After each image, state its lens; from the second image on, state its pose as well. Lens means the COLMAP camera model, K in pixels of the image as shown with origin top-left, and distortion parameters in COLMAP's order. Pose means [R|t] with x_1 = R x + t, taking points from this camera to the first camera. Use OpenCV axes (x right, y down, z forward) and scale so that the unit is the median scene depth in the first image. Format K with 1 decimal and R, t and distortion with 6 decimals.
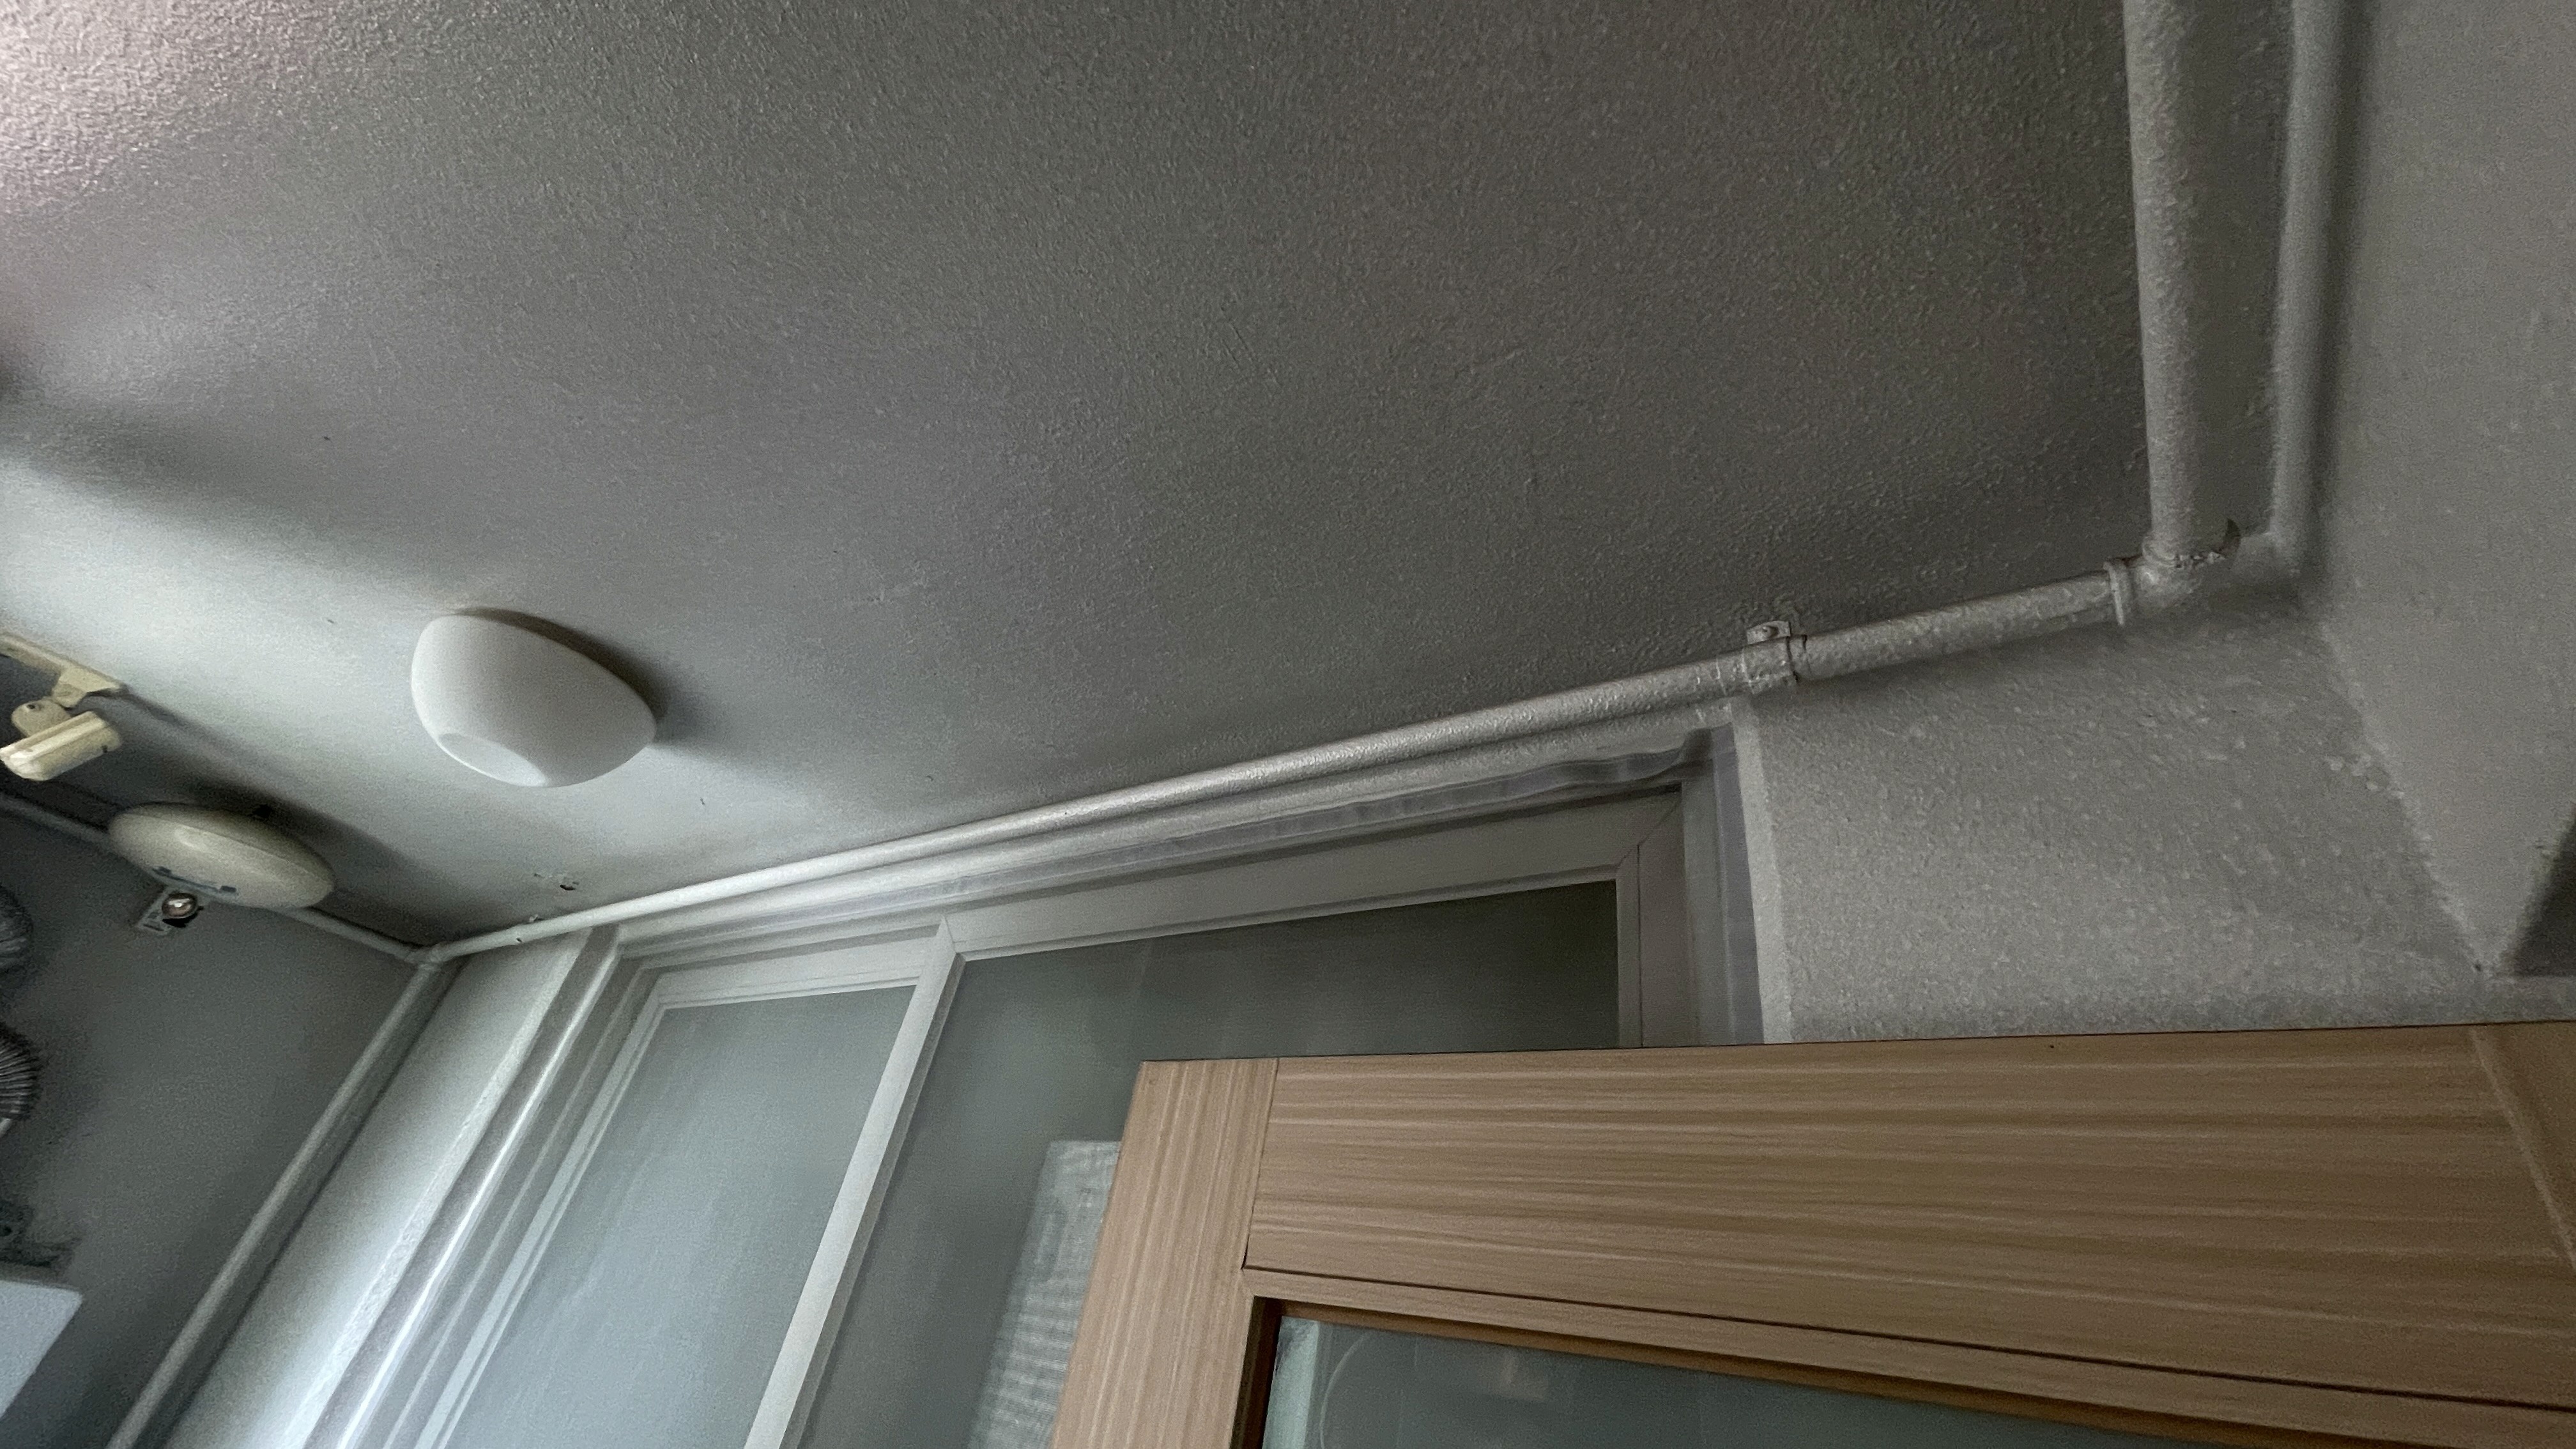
lens RADIAL K [[1046.8, 0, 1289.0], [0, 1046.8, 730.6], [0, 0, 1]] dist [-0.001026, 0.000081]
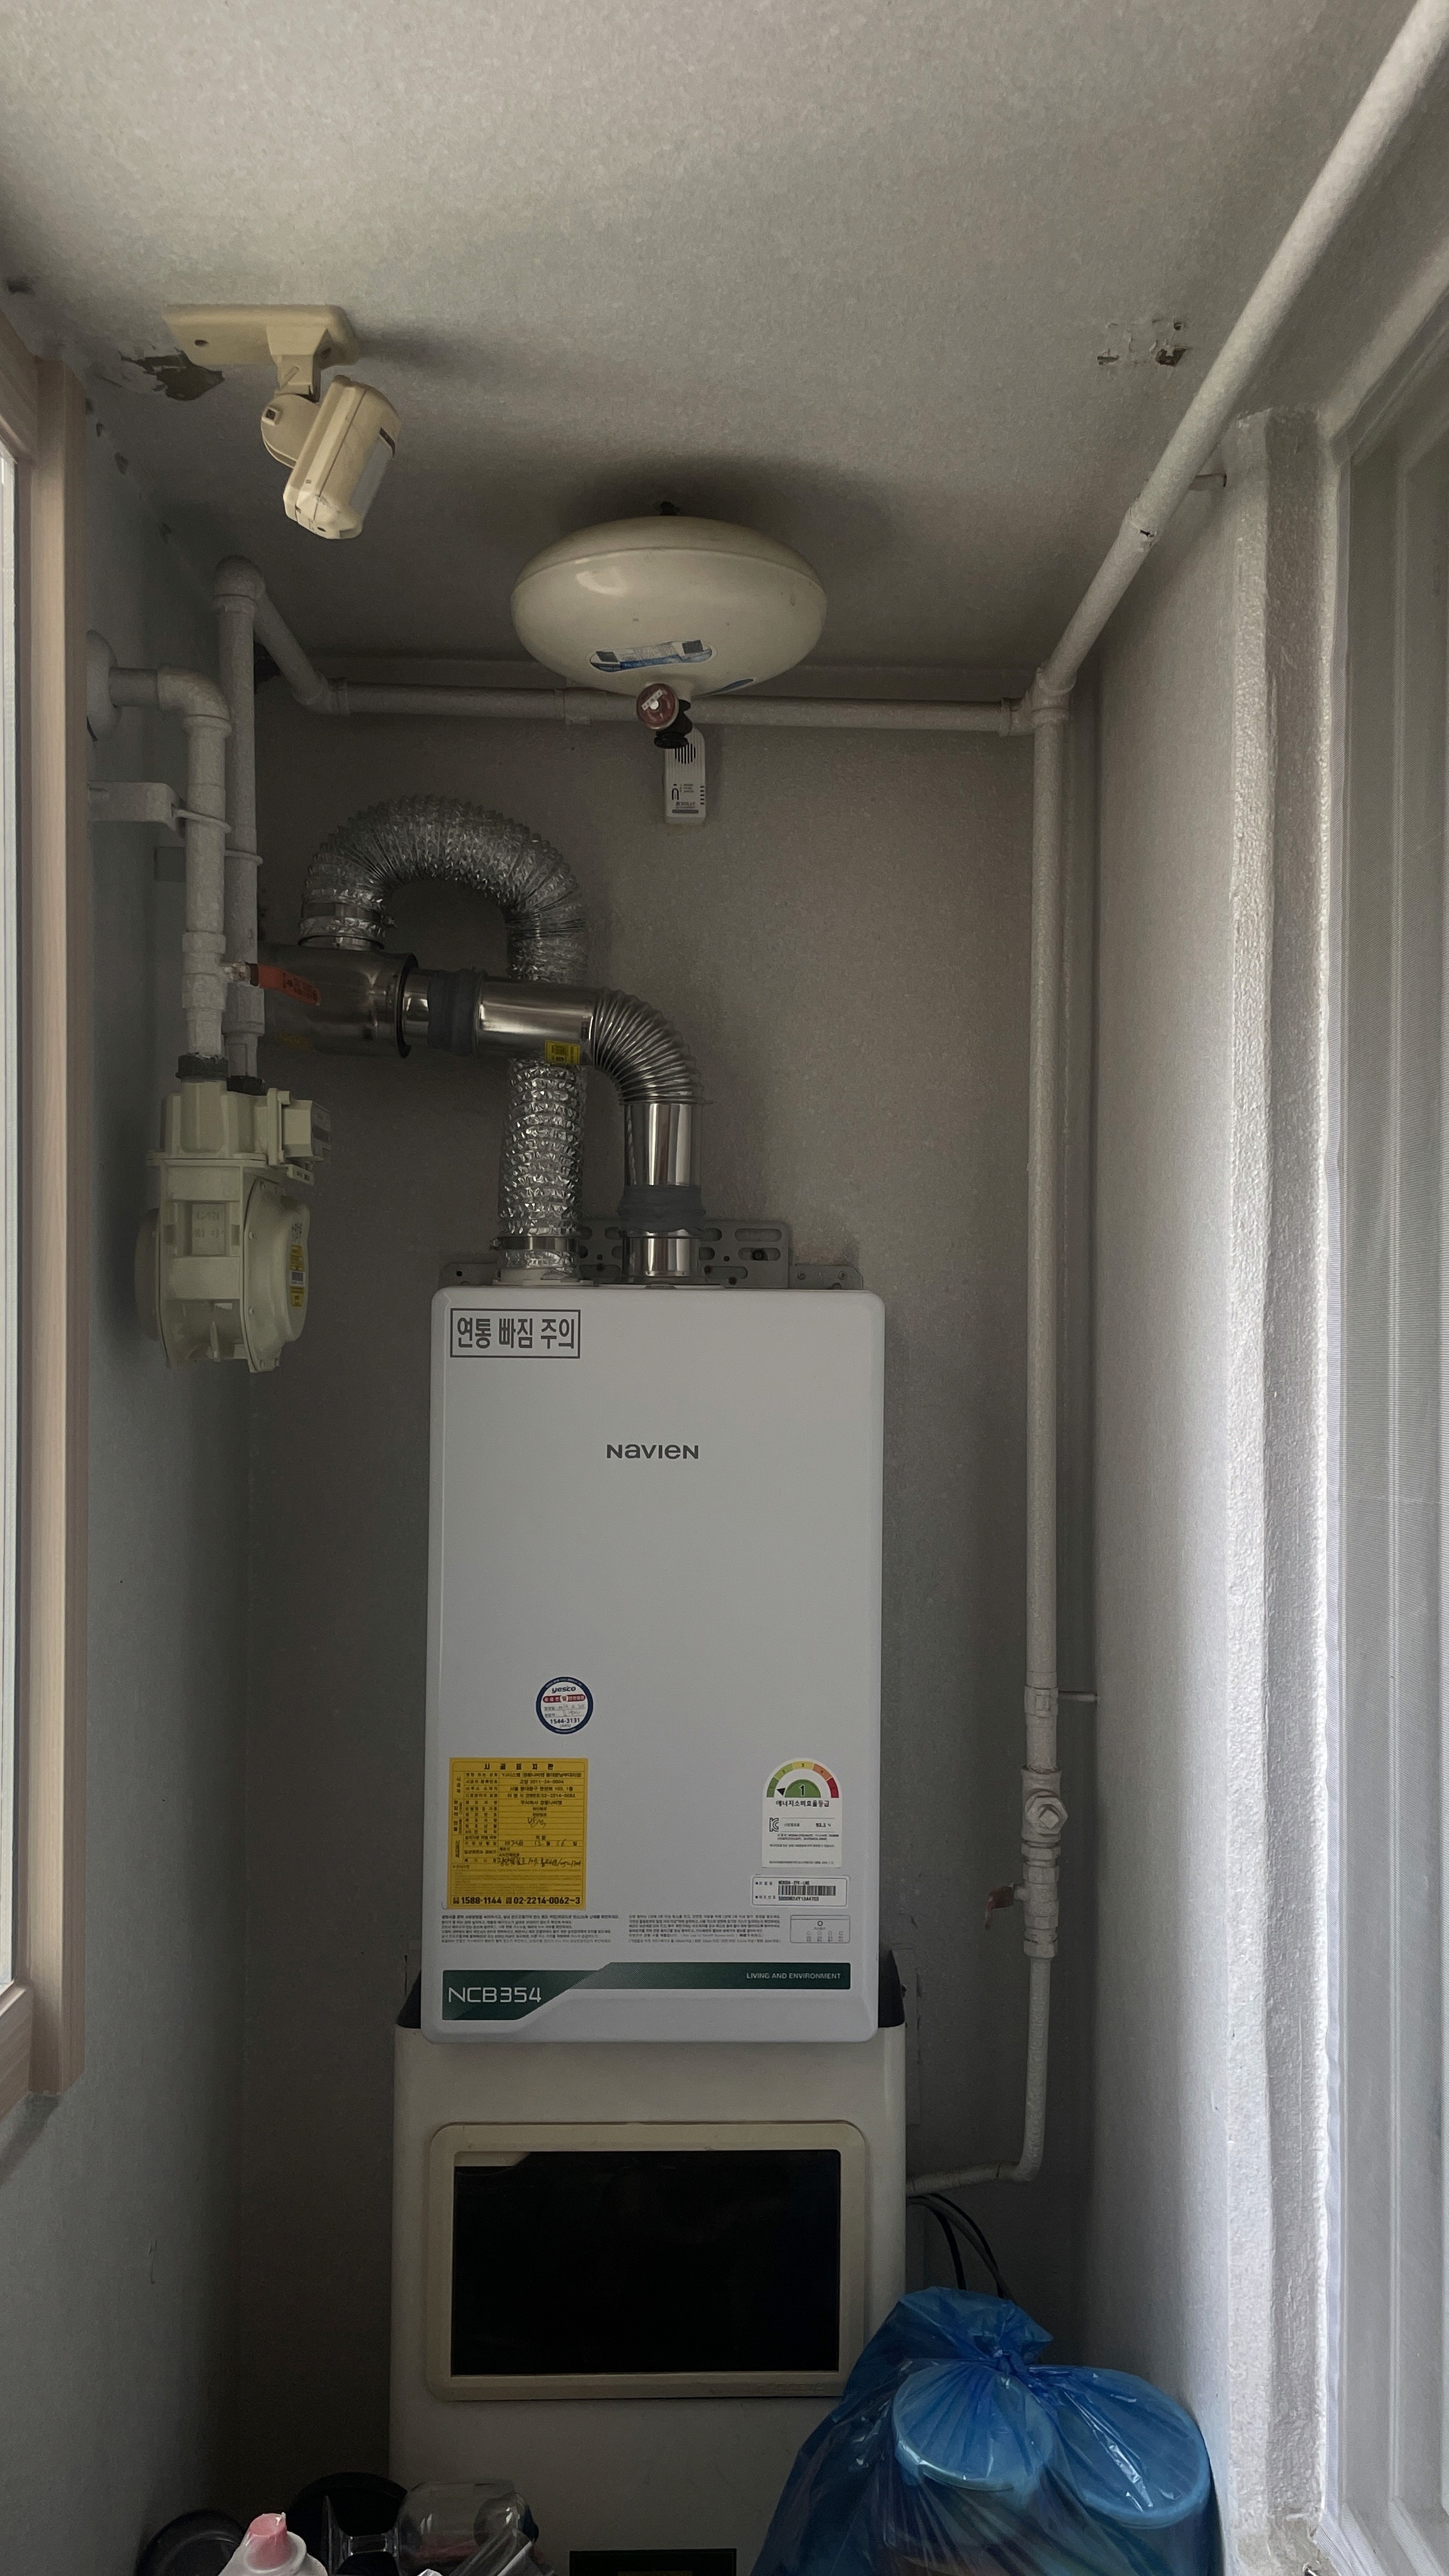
lens RADIAL K [[1942.7, 0, 767.1], [0, 1942.7, 1292.9], [0, 0, 1]] dist [0.066912, -0.097032]
pose [[0.604235, -0.170621, -0.778324, -0.258323], [0.515873, 0.828219, 0.218928, 0.233729], [0.607269, -0.533800, 0.588457, 0.248423]]
